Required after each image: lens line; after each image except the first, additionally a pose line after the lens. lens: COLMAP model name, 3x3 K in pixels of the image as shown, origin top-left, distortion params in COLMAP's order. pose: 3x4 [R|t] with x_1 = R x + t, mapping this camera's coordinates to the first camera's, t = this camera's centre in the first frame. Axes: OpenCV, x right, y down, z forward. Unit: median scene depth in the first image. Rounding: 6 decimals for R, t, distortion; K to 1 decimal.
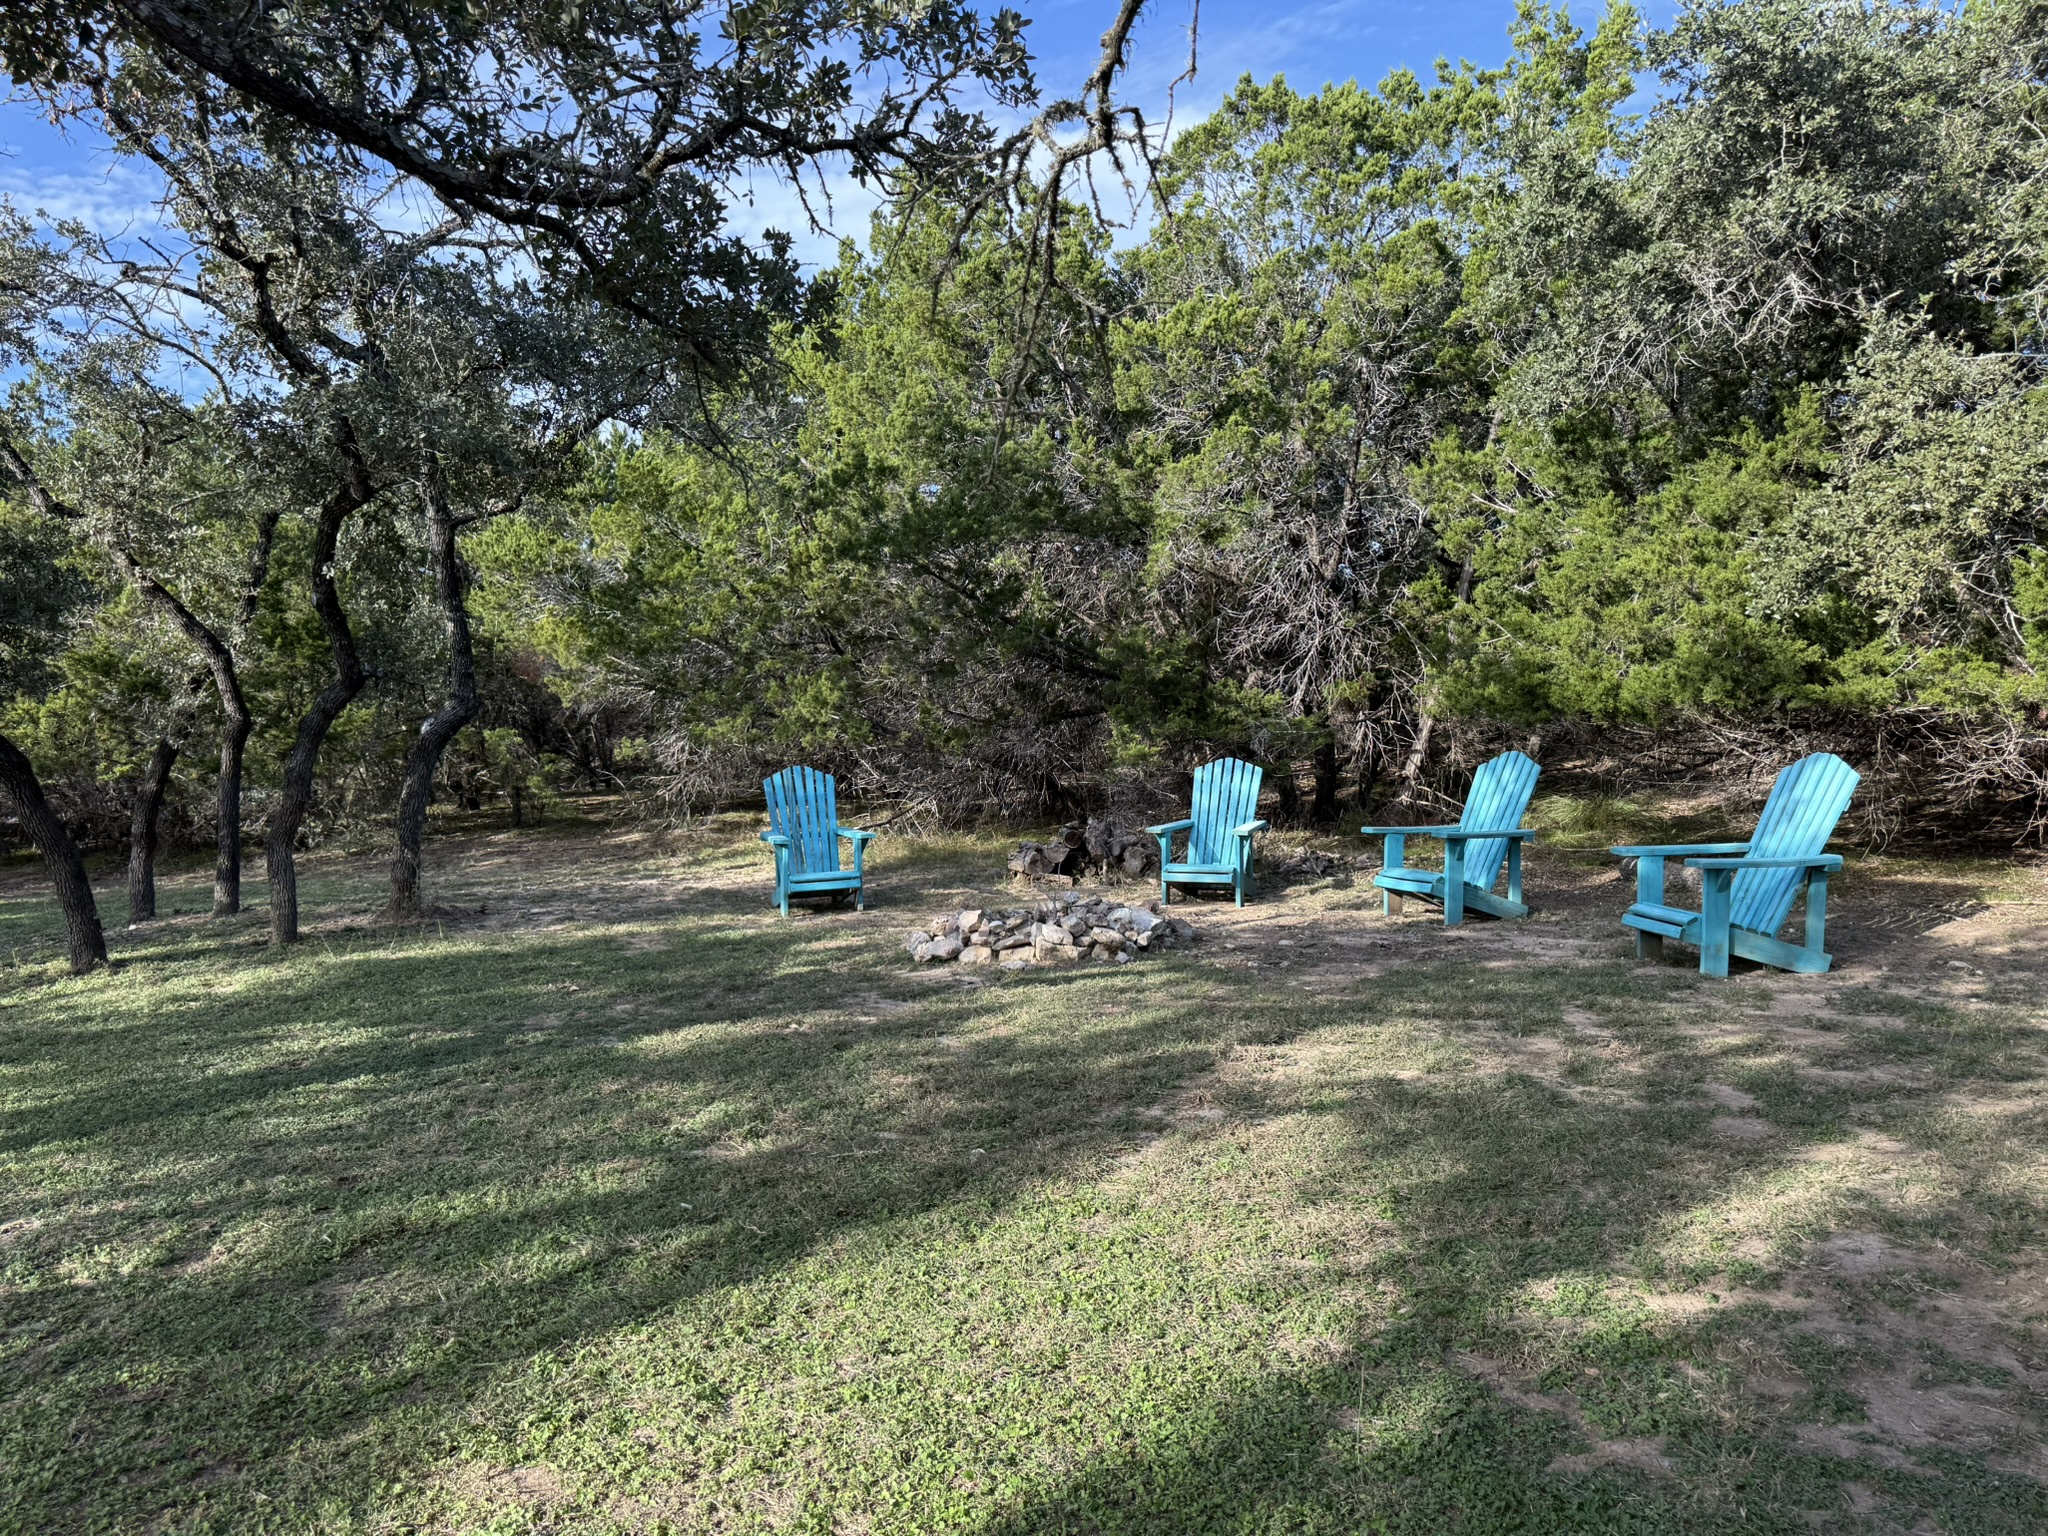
lens RADIAL K [[1479.6, 0, 1025.1], [0, 1479.6, 765.9], [0, 0, 1]] dist [0.020194, -0.010633]
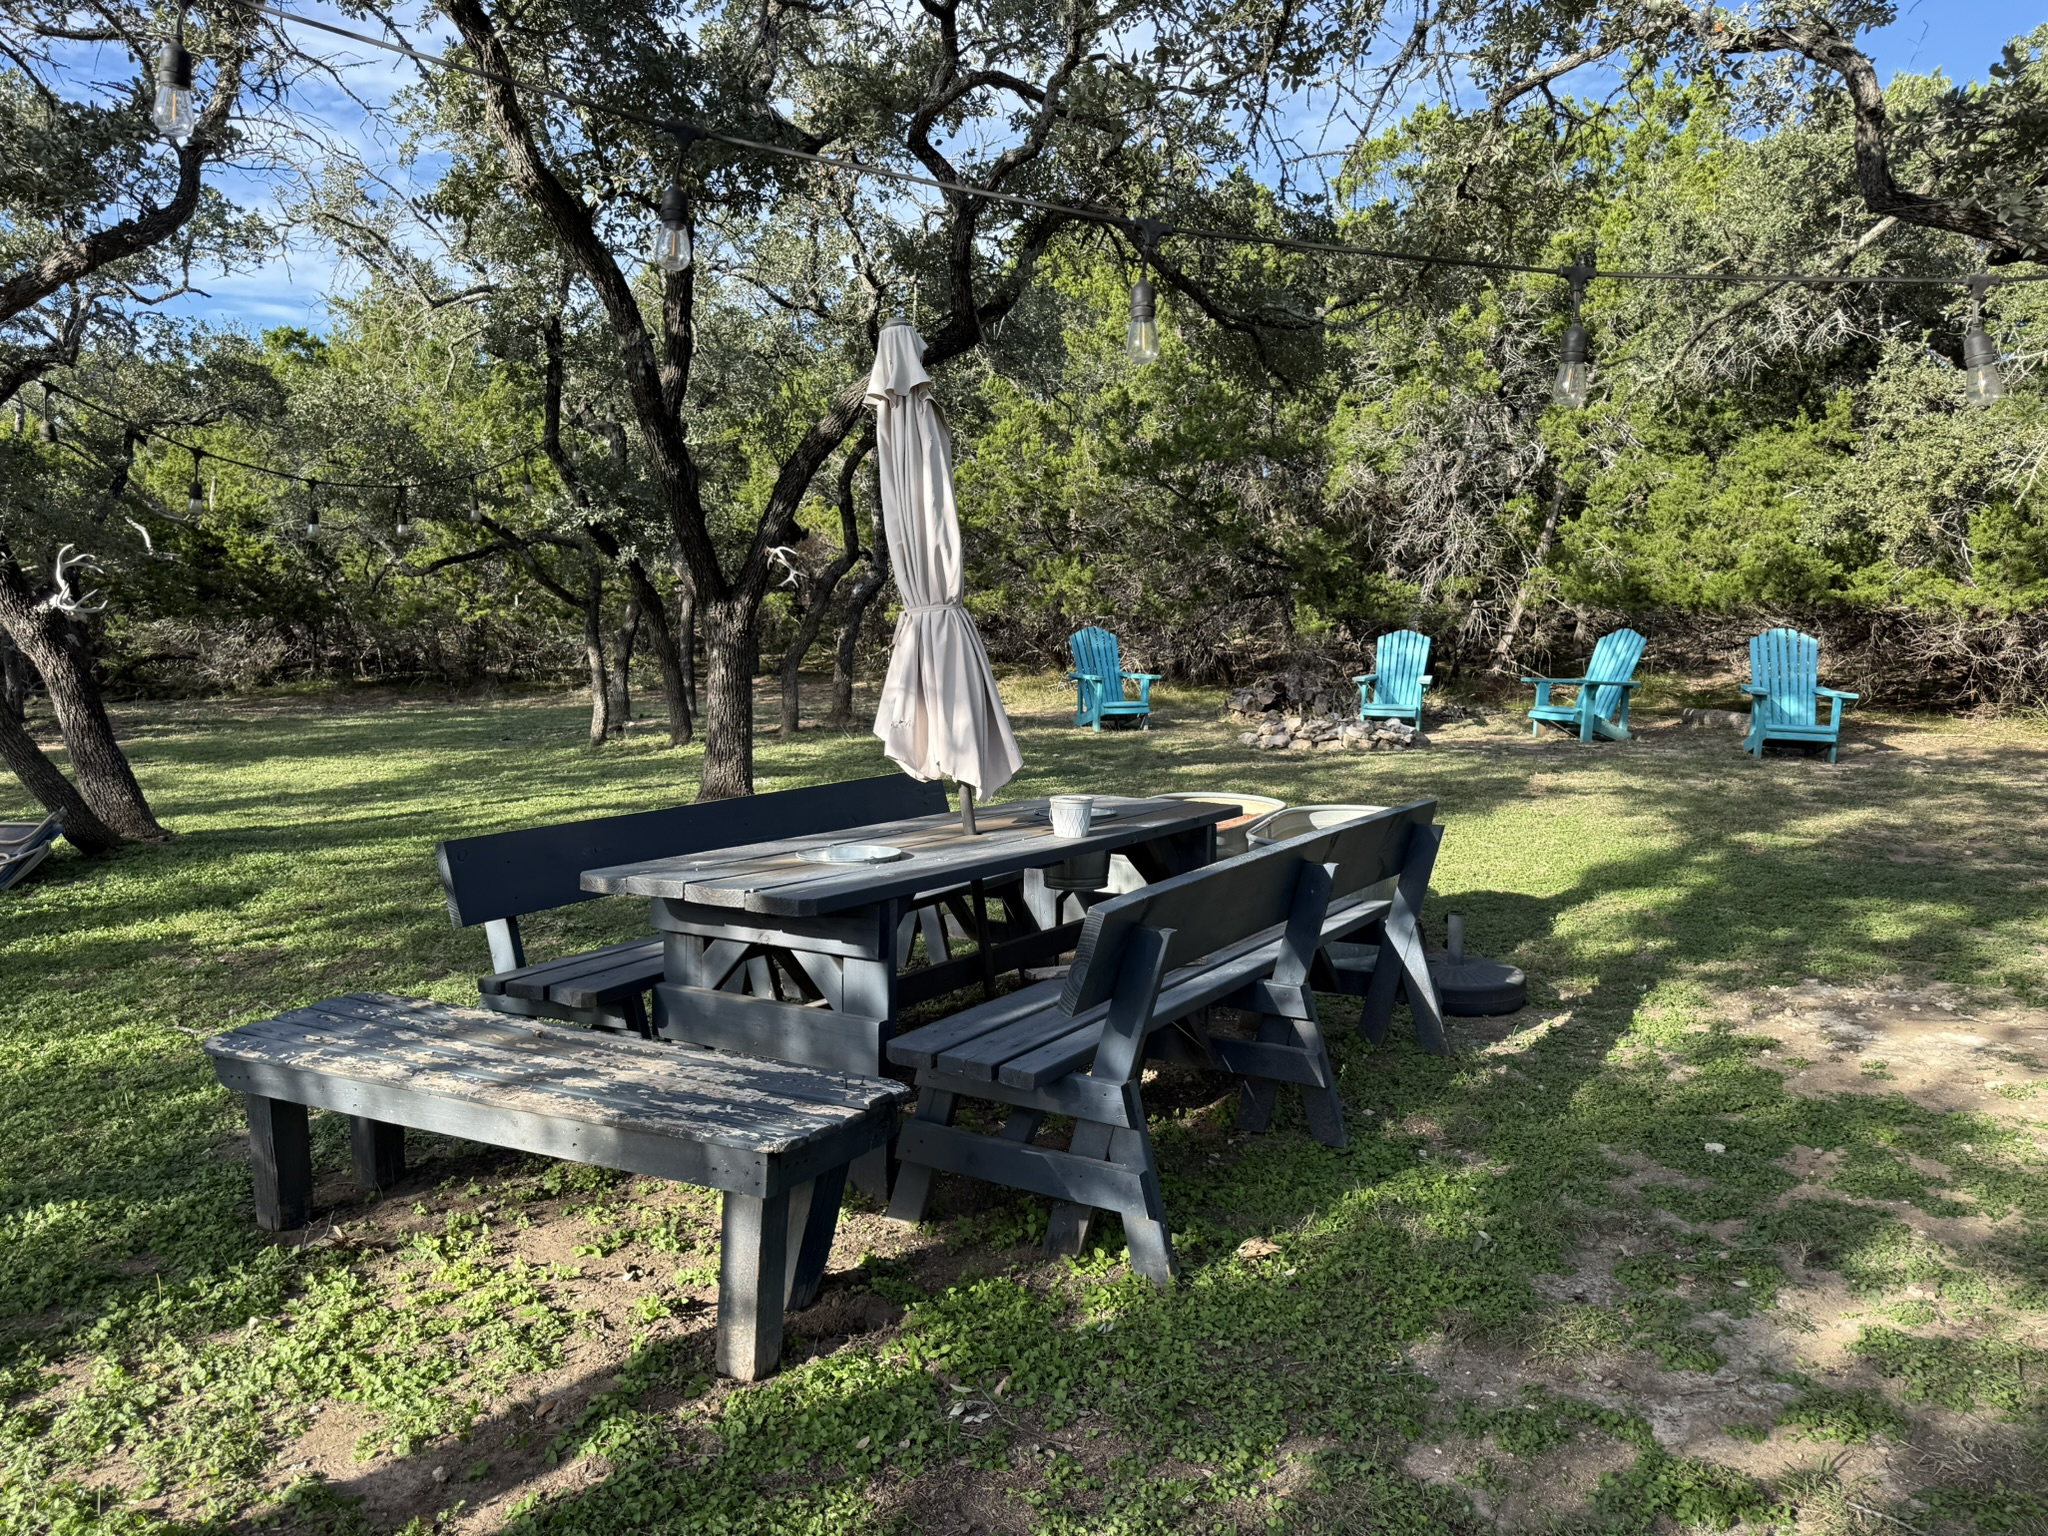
lens RADIAL K [[1479.6, 0, 1021.1], [0, 1479.6, 772.0], [0, 0, 1]] dist [0.020194, -0.010633]
pose [[0.999042, 0.030122, 0.031745, -0.334366], [-0.032560, 0.996318, 0.079317, 0.036435], [-0.029239, -0.080274, 0.996344, -0.493822]]
